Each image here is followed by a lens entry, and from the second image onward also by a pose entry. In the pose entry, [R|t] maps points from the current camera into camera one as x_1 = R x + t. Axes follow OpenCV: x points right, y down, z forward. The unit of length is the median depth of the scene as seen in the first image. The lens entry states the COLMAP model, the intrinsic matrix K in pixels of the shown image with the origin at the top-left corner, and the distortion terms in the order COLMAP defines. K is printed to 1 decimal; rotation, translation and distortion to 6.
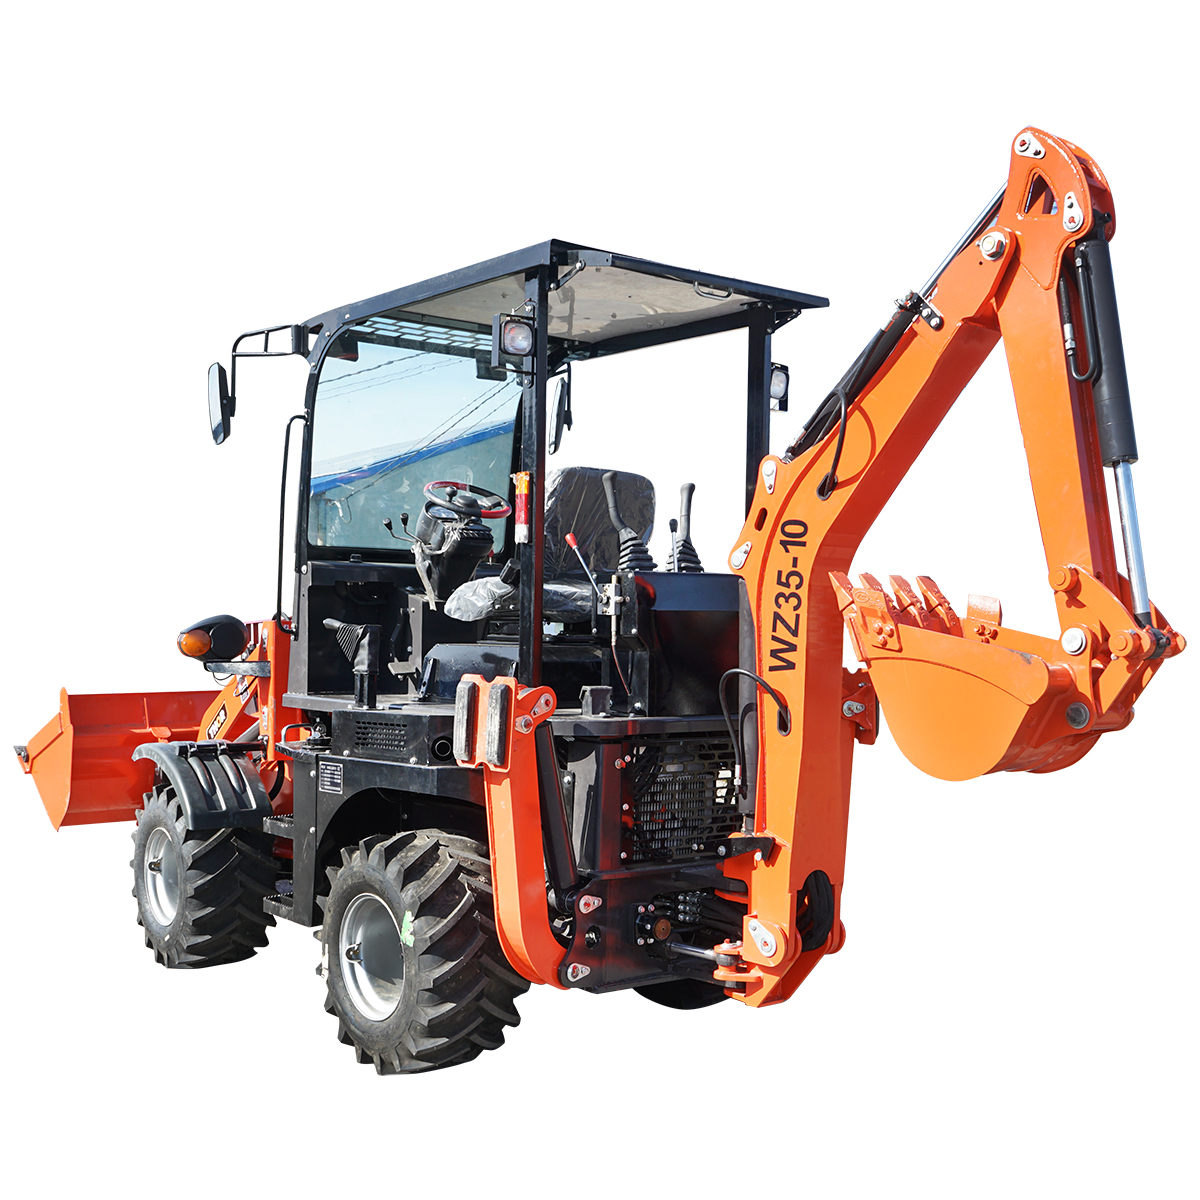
lens RADIAL K [[1488.8, 0, 599.4], [0, 1488.8, 639.5], [0, 0, 1]] dist [-0.011565, 0.017821]
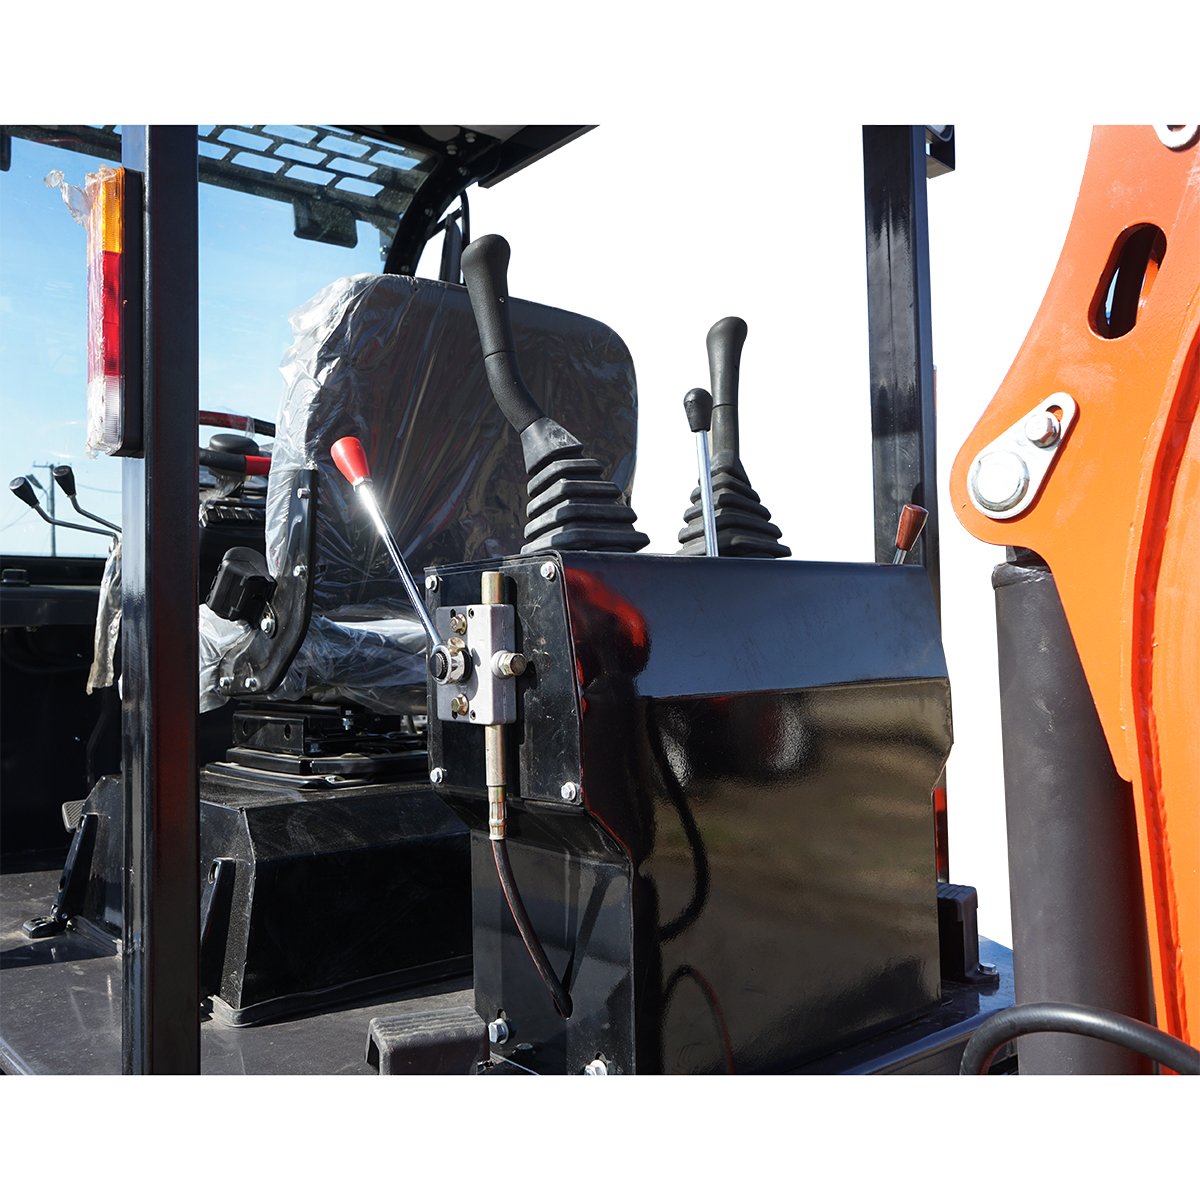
lens RADIAL K [[972.2, 0, 600.0], [0, 972.2, 600.0], [0, 0, 1]] dist [-0.009116, -0.001069]
pose [[0.999439, -0.033346, -0.003108, 0.029898], [0.033119, 0.997867, -0.056258, -0.028112], [0.004977, 0.056123, 0.998411, 0.834572]]
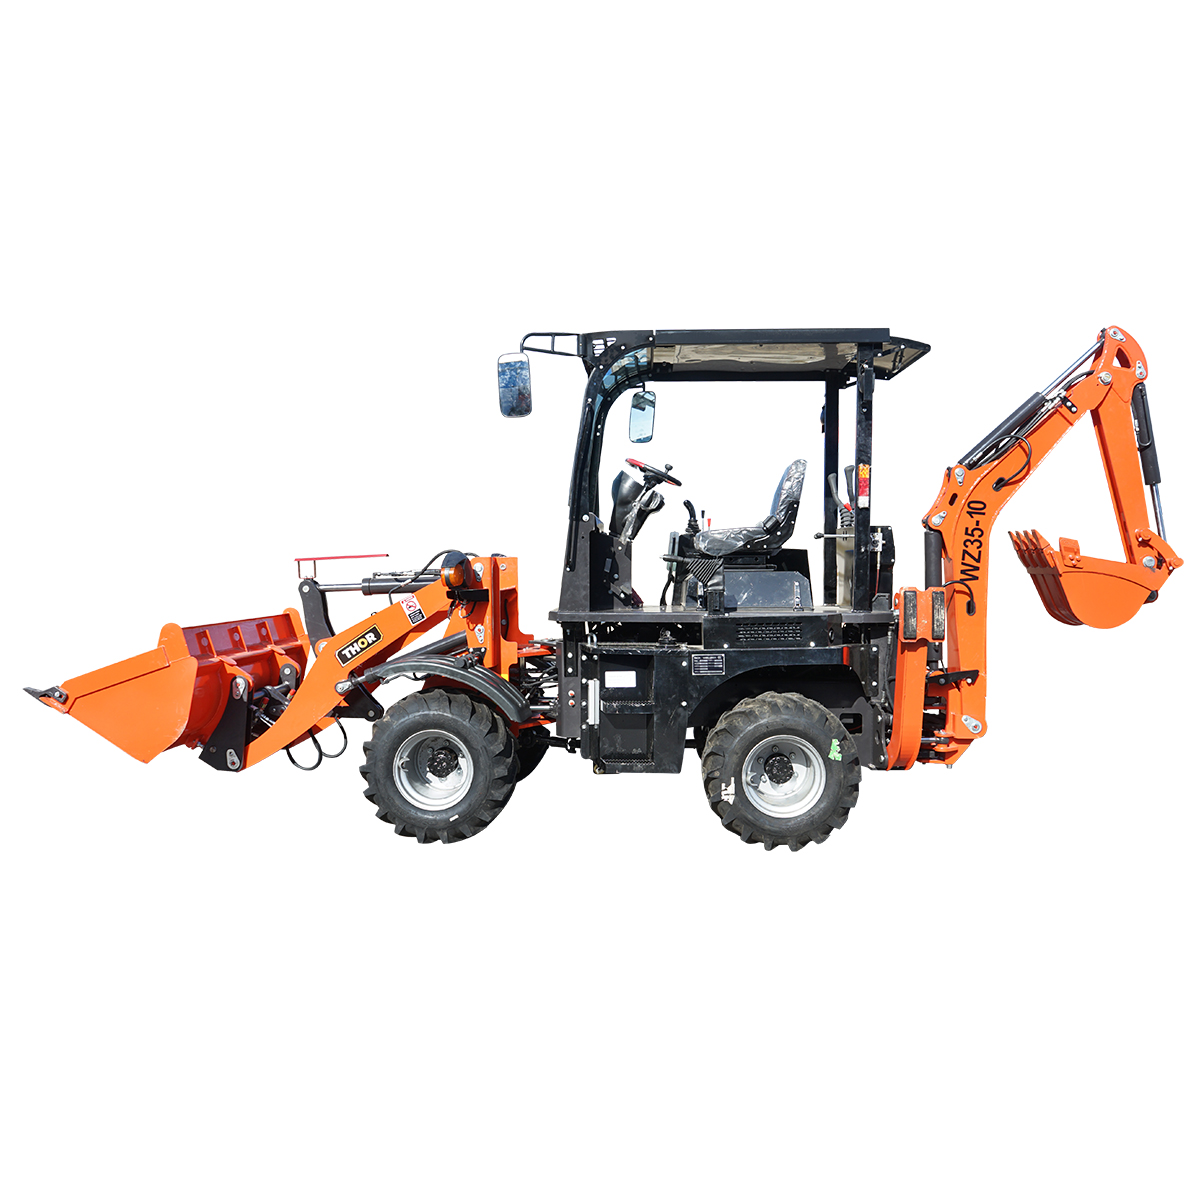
lens RADIAL K [[1112.4, 0, 600.0], [0, 1112.4, 600.0], [0, 0, 1]] dist [-0.002657, 0.001067]
pose [[0.651619, -0.037328, 0.757627, -1.174764], [0.014821, 0.999224, 0.036484, -0.012207], [-0.758402, -0.012544, 0.651667, 0.413877]]
